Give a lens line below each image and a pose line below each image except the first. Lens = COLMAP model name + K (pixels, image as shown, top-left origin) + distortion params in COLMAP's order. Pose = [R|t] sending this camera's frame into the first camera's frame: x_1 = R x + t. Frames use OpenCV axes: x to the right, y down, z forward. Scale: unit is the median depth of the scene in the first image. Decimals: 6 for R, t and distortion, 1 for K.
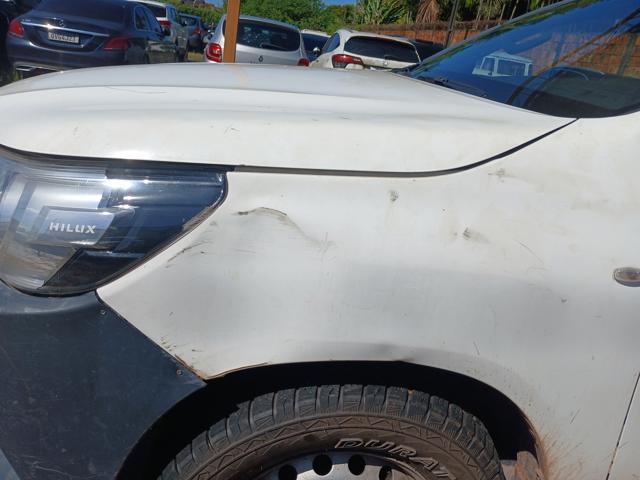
lens RADIAL K [[487.8, 0, 319.9], [0, 487.8, 237.6], [0, 0, 1]] dist [0.017781, -0.074875]
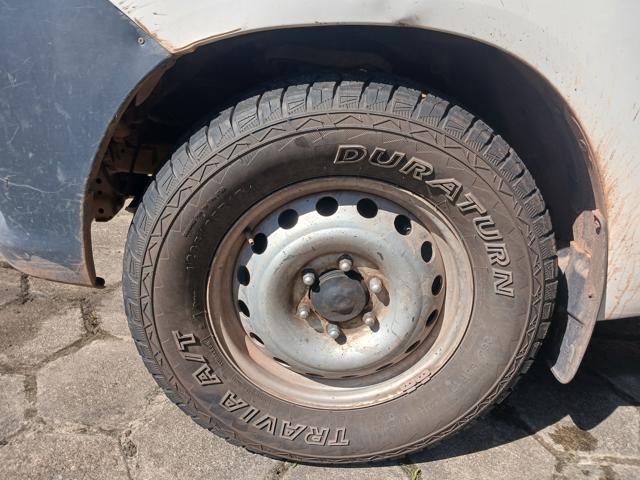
lens RADIAL K [[487.8, 0, 322.0], [0, 487.8, 237.0], [0, 0, 1]] dist [0.017781, -0.074875]
pose [[0.989808, -0.020288, -0.140955, 0.130936], [0.027100, 0.998547, 0.046573, 0.533404], [0.139805, -0.049918, 0.988920, 0.154626]]
